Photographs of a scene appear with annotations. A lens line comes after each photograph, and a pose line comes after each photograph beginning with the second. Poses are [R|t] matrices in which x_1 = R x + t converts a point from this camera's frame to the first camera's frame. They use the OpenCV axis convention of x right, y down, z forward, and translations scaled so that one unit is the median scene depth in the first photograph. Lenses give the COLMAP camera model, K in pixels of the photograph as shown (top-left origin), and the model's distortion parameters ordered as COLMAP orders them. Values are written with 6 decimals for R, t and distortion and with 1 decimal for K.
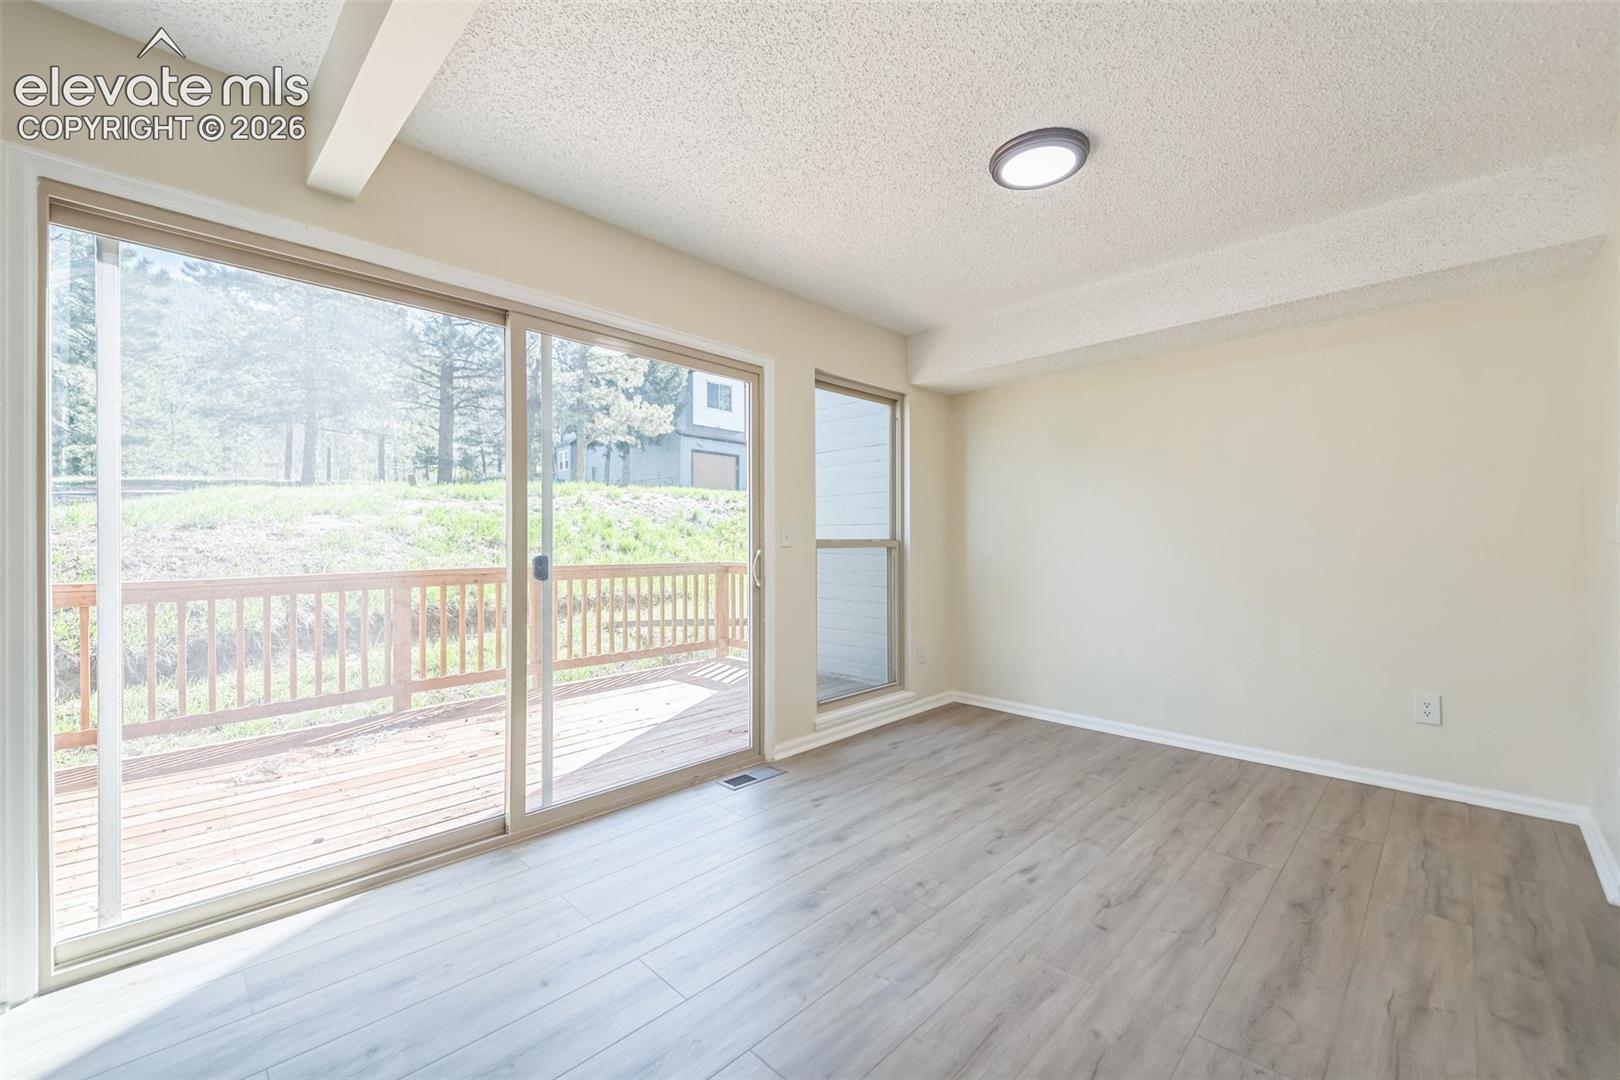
lens RADIAL K [[641.1, 0, 796.0], [0, 641.1, 543.0], [0, 0, 1]] dist [0.000211, -0.001379]
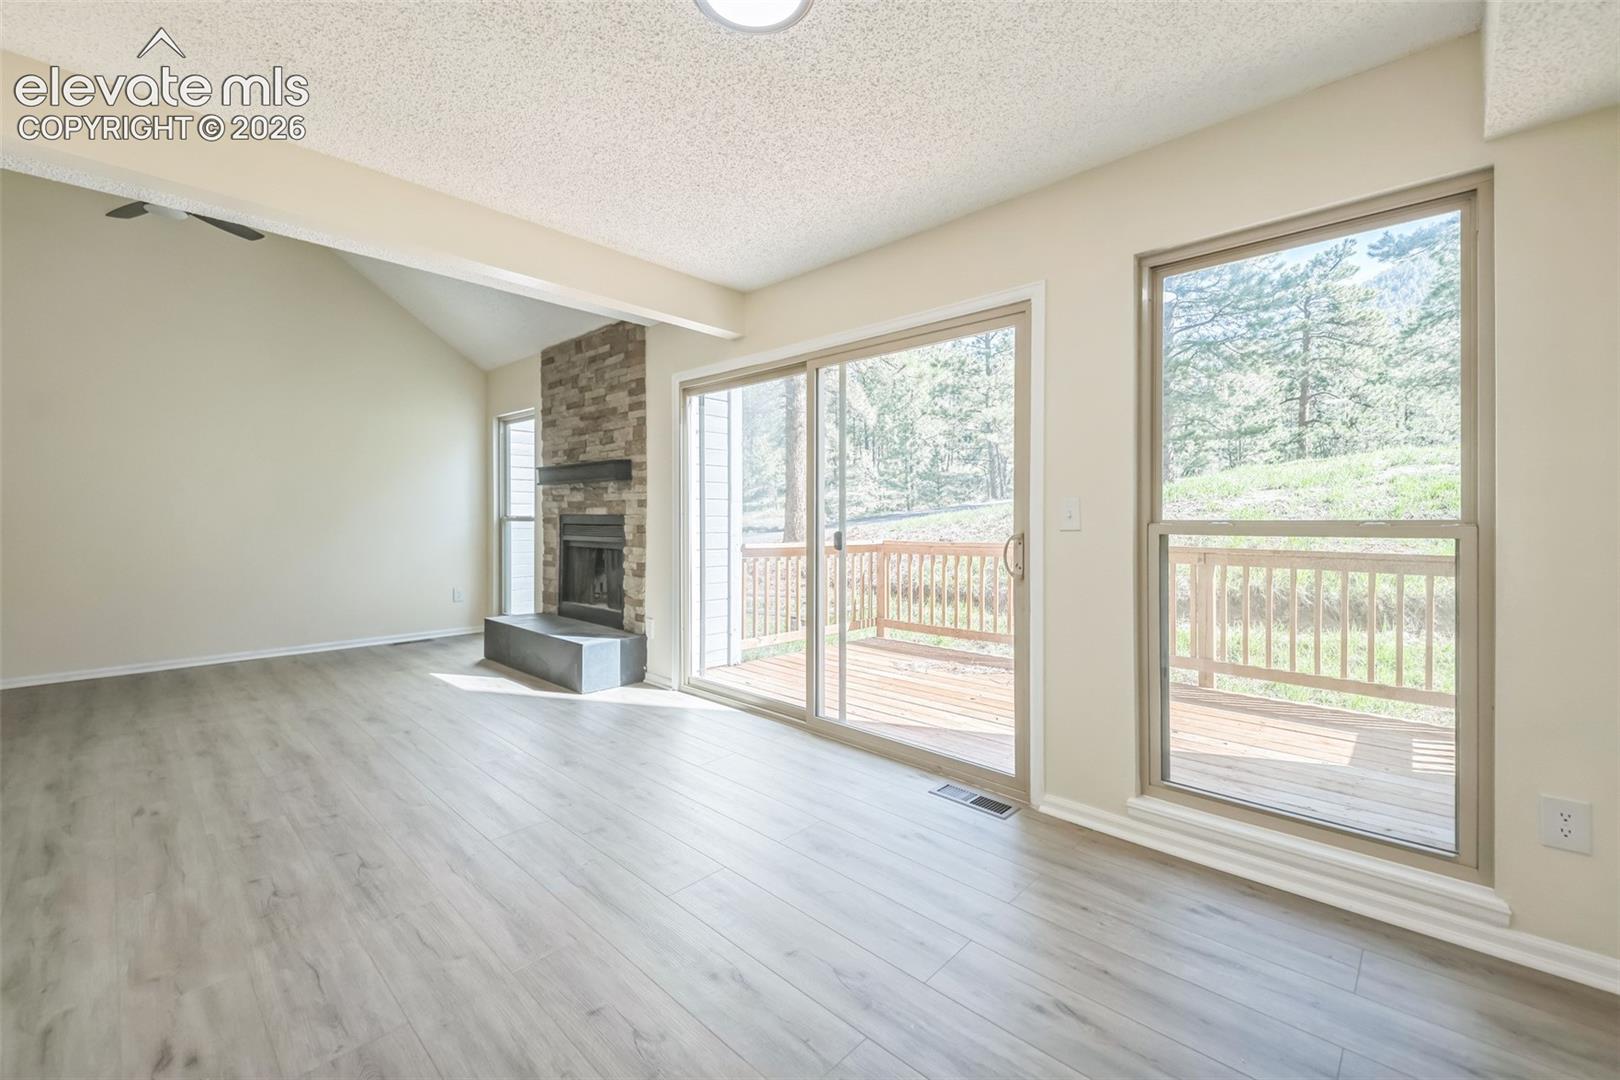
lens RADIAL K [[641.1, 0, 809.7], [0, 641.1, 517.6], [0, 0, 1]] dist [0.000211, -0.001379]
pose [[0.031393, 0.003783, -0.999500, 0.803604], [-0.001673, 0.999992, 0.003732, -0.011690], [0.999506, 0.001555, 0.031400, 0.786921]]
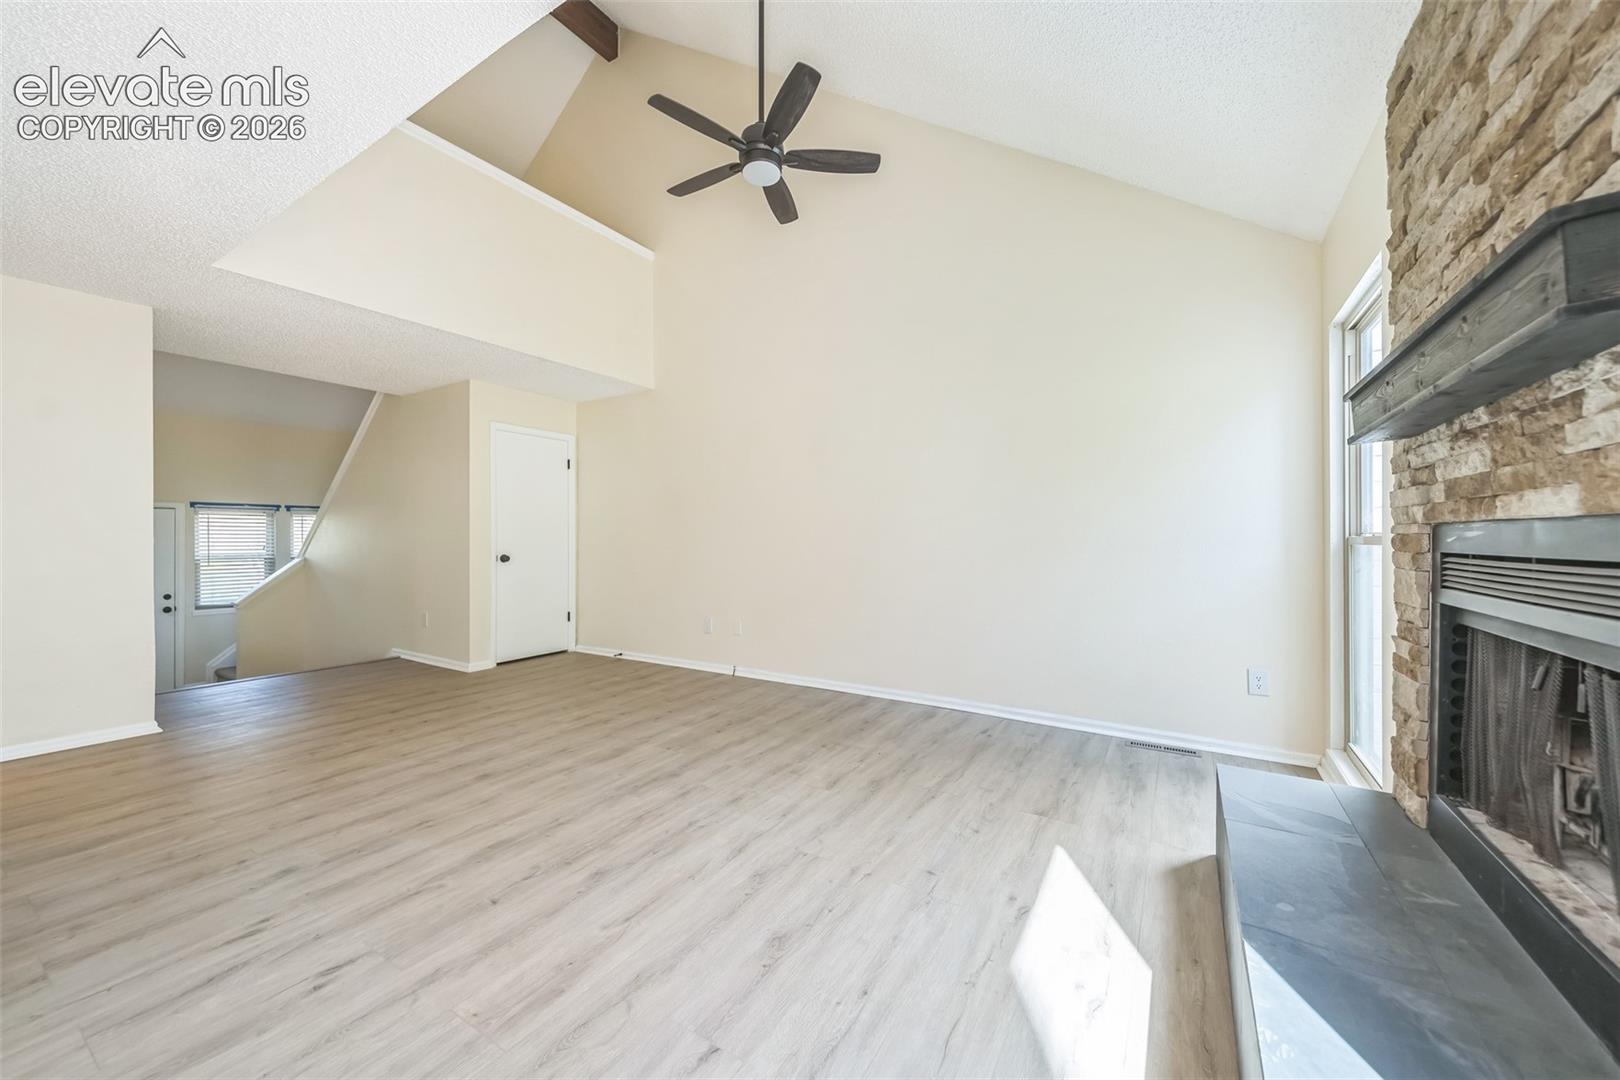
lens RADIAL K [[603.7, 0, 795.3], [0, 603.7, 537.6], [0, 0, 1]] dist [0.003275, -0.001656]
pose [[-0.974833, 0.003188, -0.222915, -0.332932], [0.002828, 0.999994, 0.001932, -0.003508], [0.222920, 0.001253, -0.974836, 0.552065]]
